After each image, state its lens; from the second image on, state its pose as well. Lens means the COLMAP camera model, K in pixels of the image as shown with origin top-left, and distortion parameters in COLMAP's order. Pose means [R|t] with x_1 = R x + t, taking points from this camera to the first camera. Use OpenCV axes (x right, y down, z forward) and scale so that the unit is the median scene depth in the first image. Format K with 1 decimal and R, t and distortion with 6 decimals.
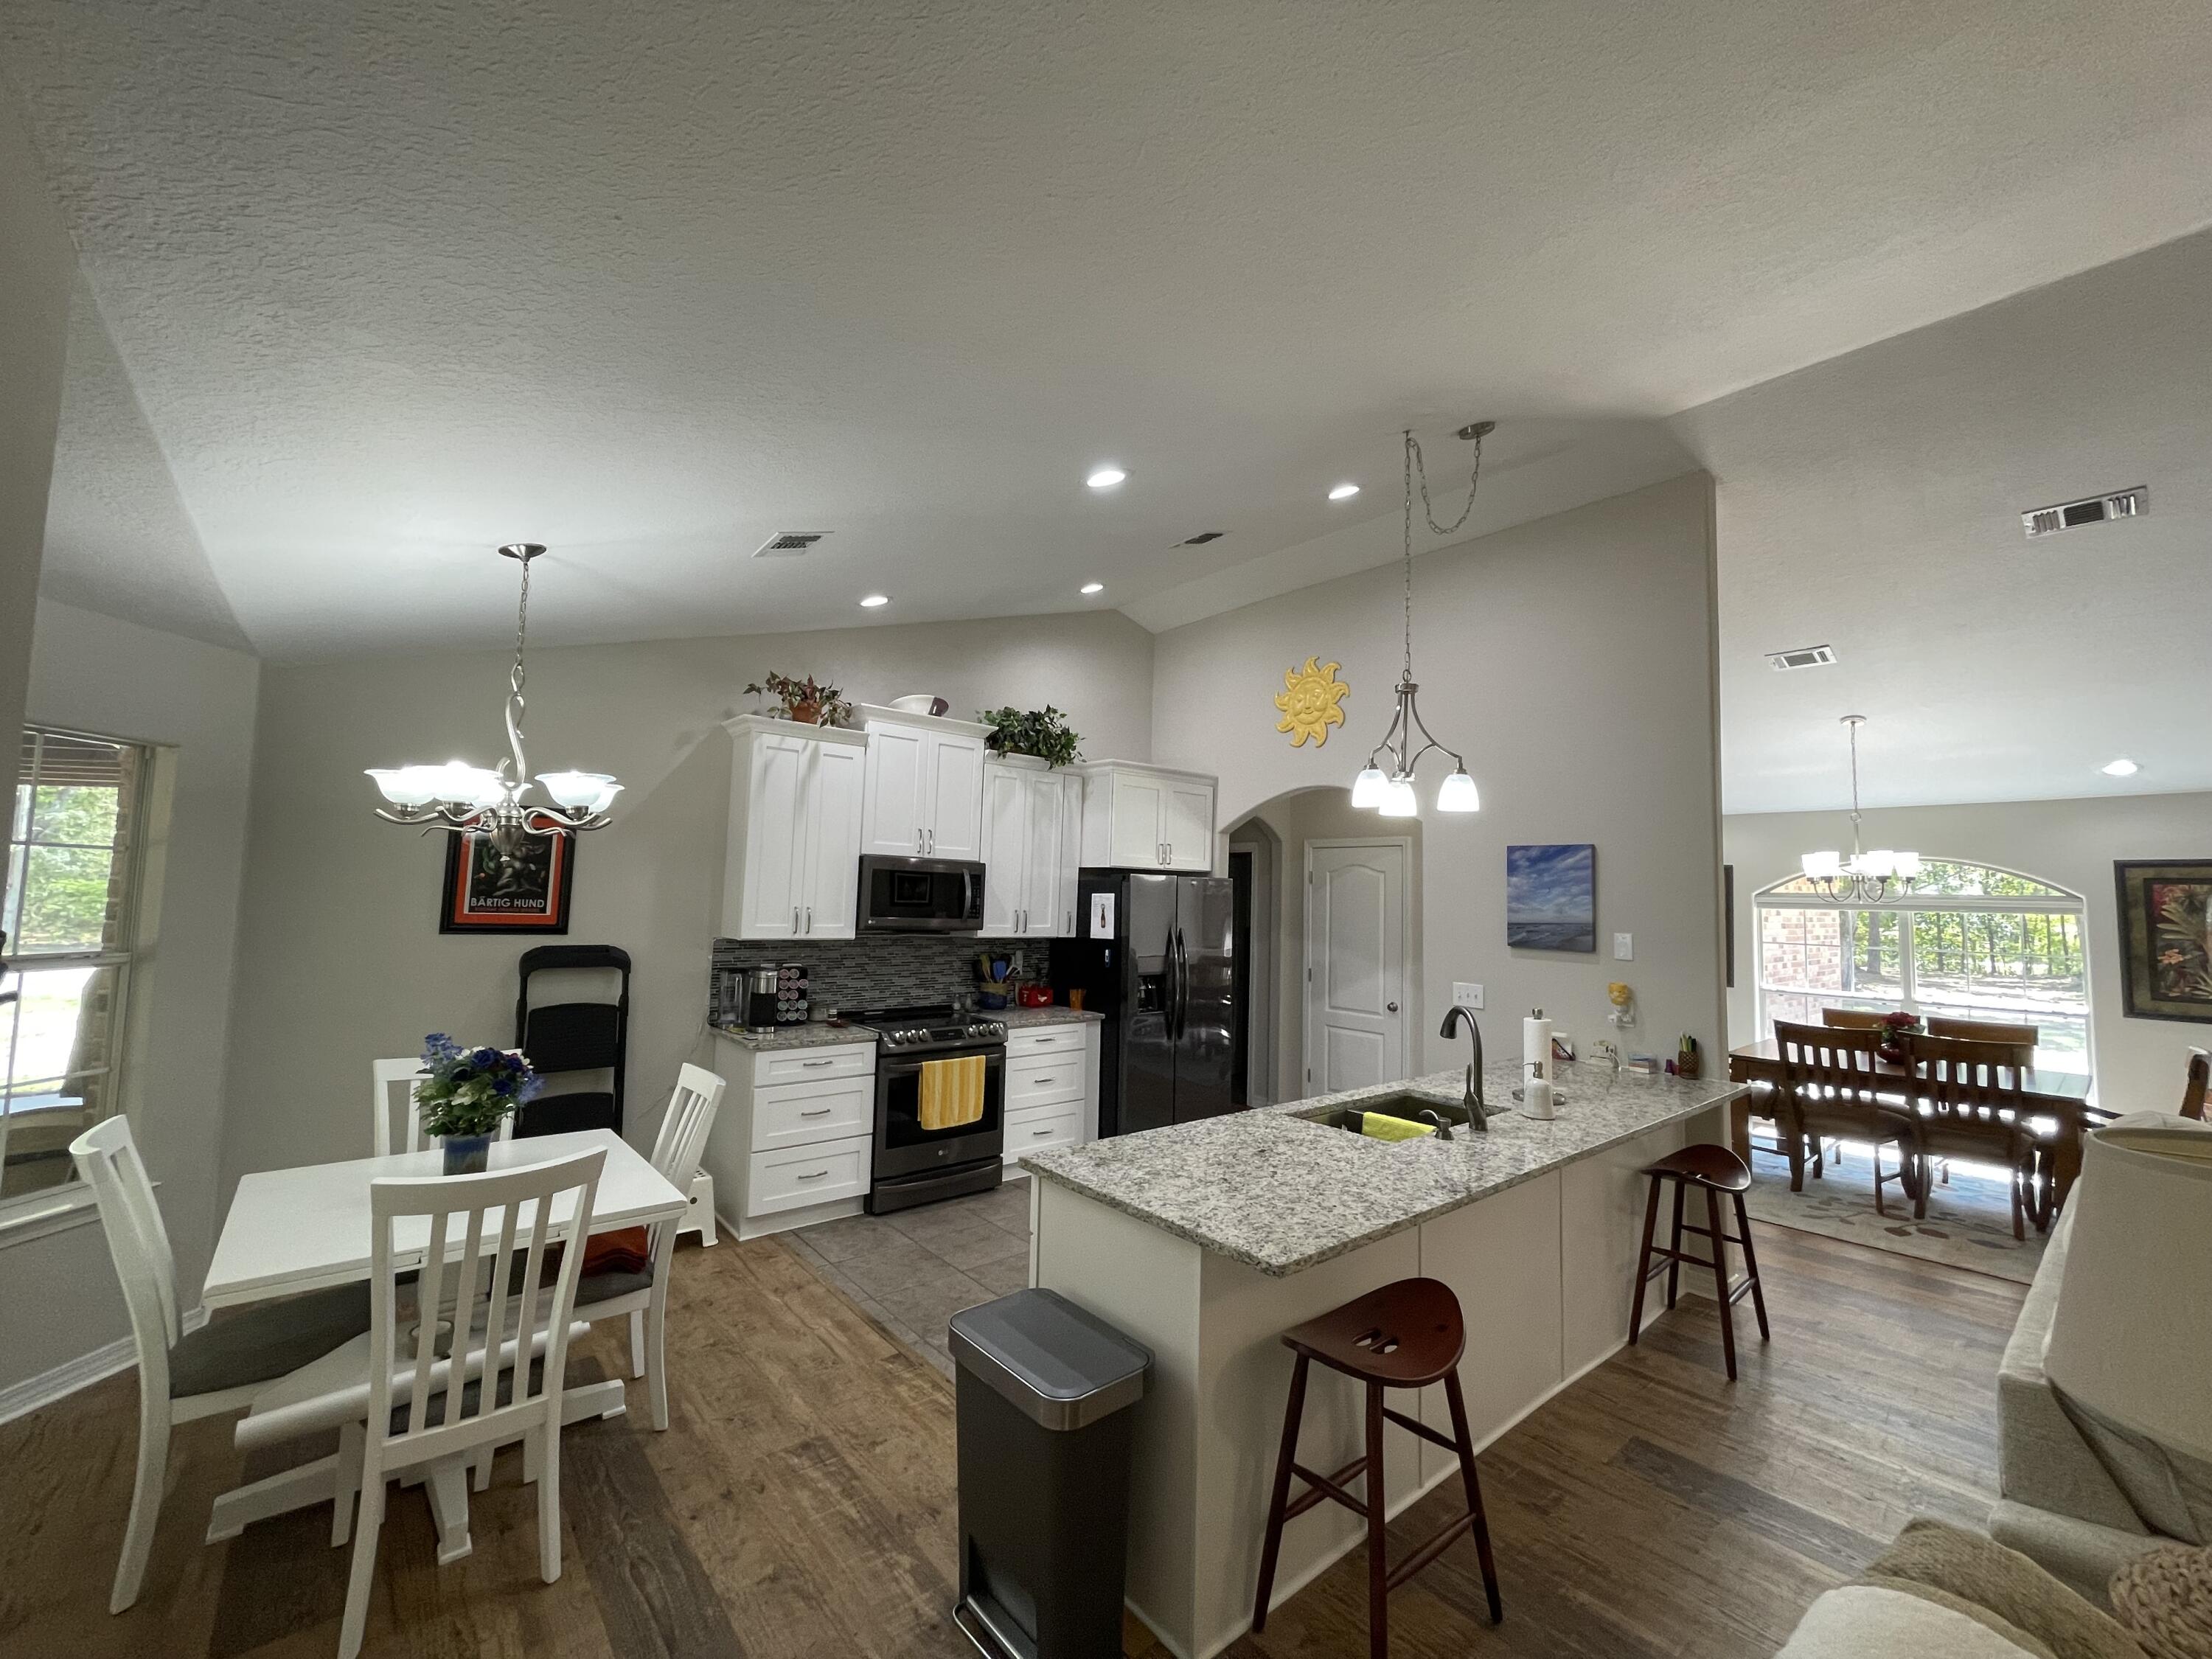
lens RADIAL K [[888.4, 0, 1103.0], [0, 888.4, 832.1], [0, 0, 1]] dist [-0.001497, -0.000722]
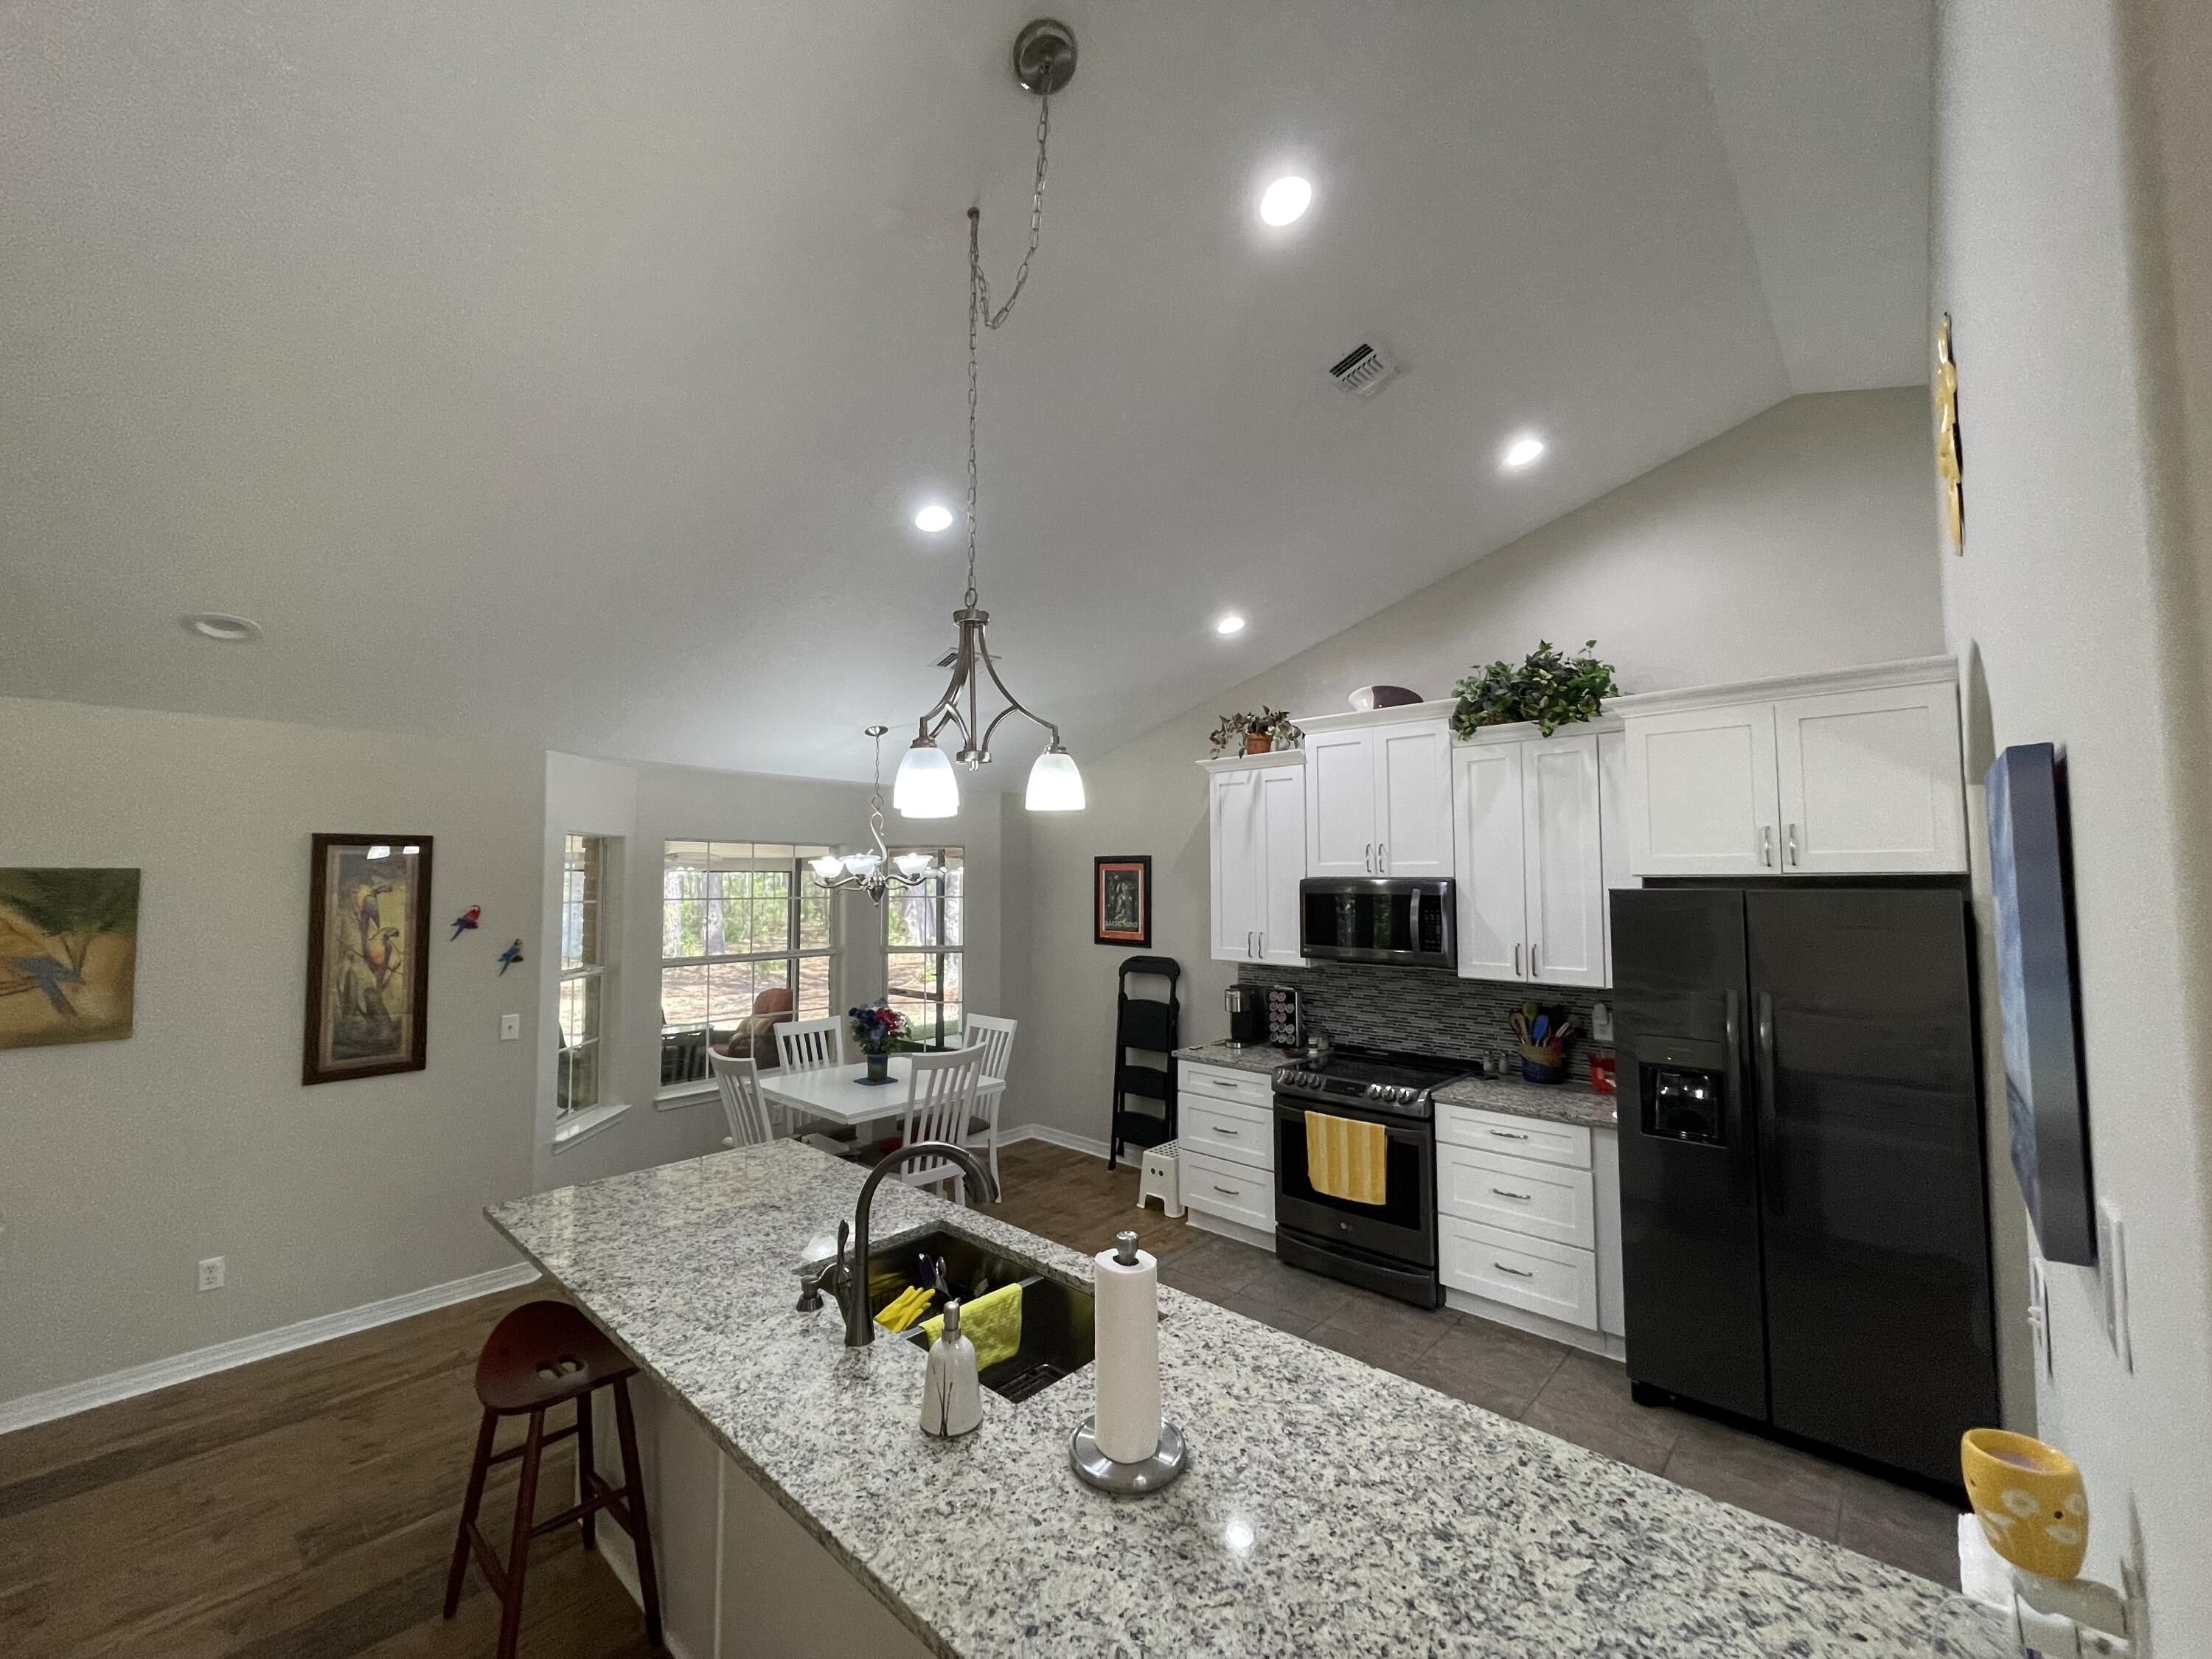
lens RADIAL K [[888.4, 0, 1103.0], [0, 888.4, 832.1], [0, 0, 1]] dist [-0.001497, -0.000722]
pose [[0.127694, -0.082157, -0.988405, 0.662751], [0.079488, 0.994205, -0.072370, 0.028722], [0.988623, -0.069325, 0.133485, 0.684764]]
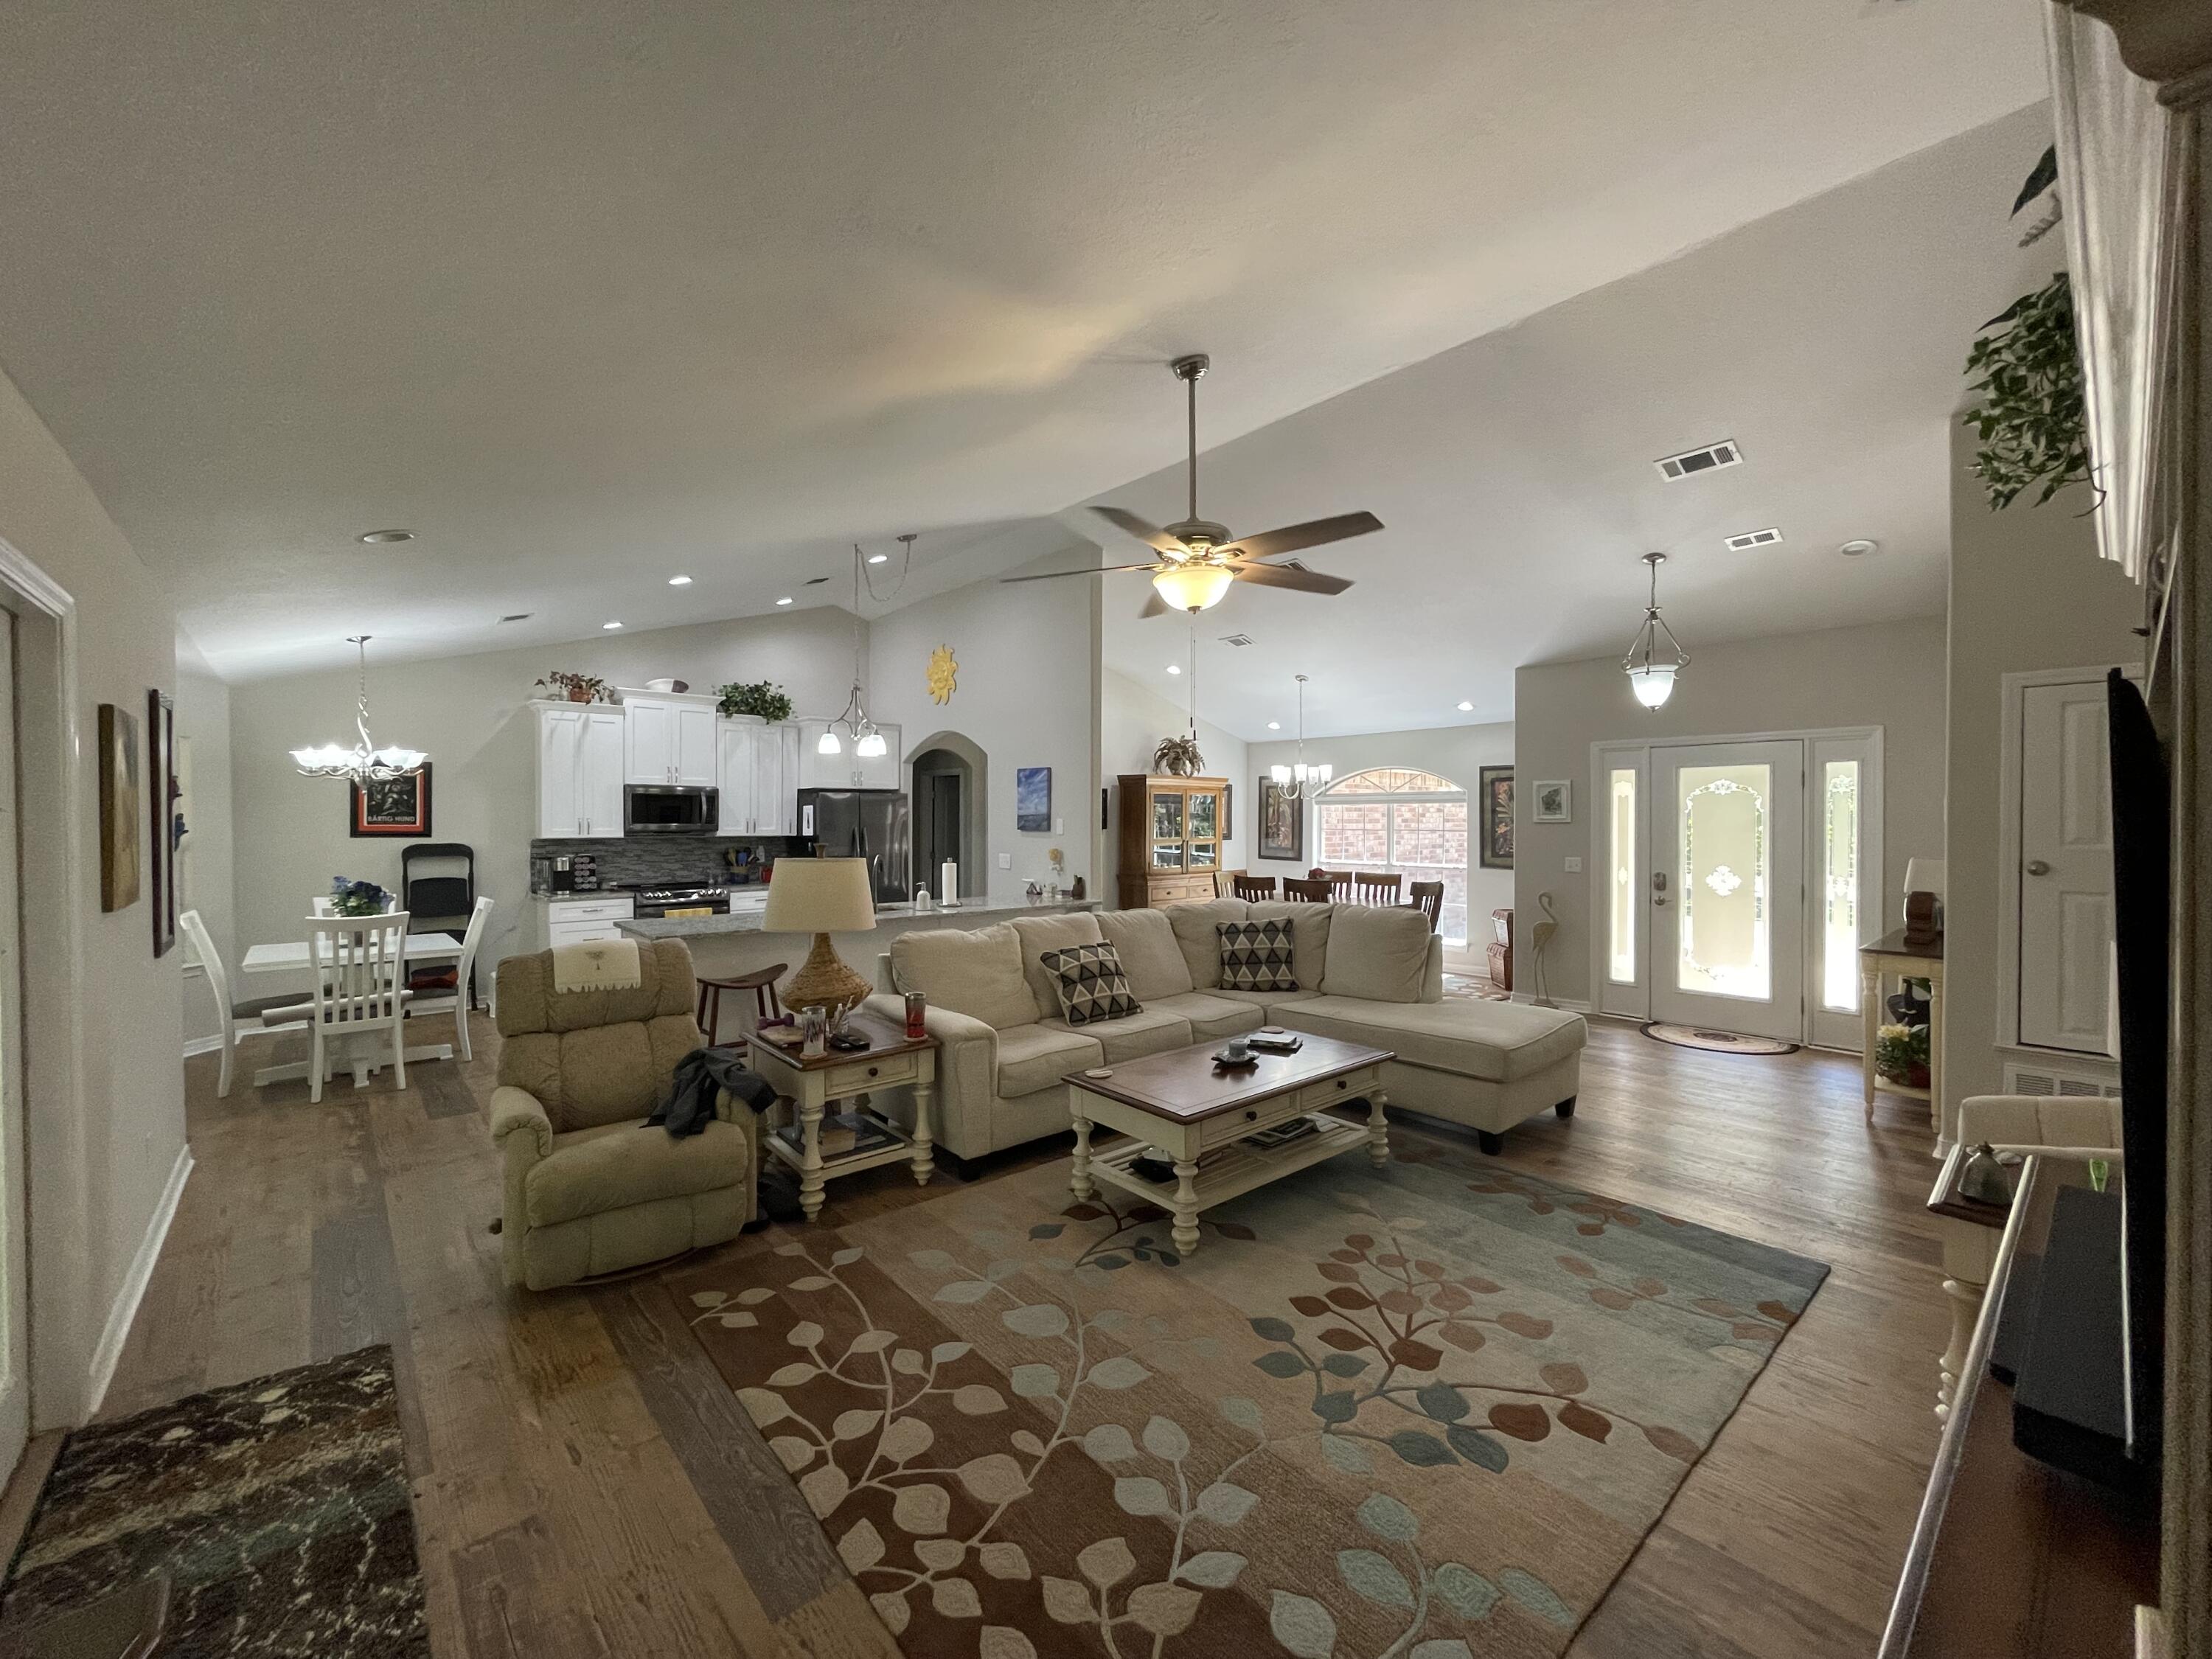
lens RADIAL K [[888.4, 0, 1103.0], [0, 888.4, 832.1], [0, 0, 1]] dist [-0.001497, -0.000722]
pose [[0.999390, -0.027342, 0.021723, 0.558738], [0.025320, 0.995760, 0.088439, -0.008461], [-0.024049, -0.087835, 0.995845, -0.619507]]
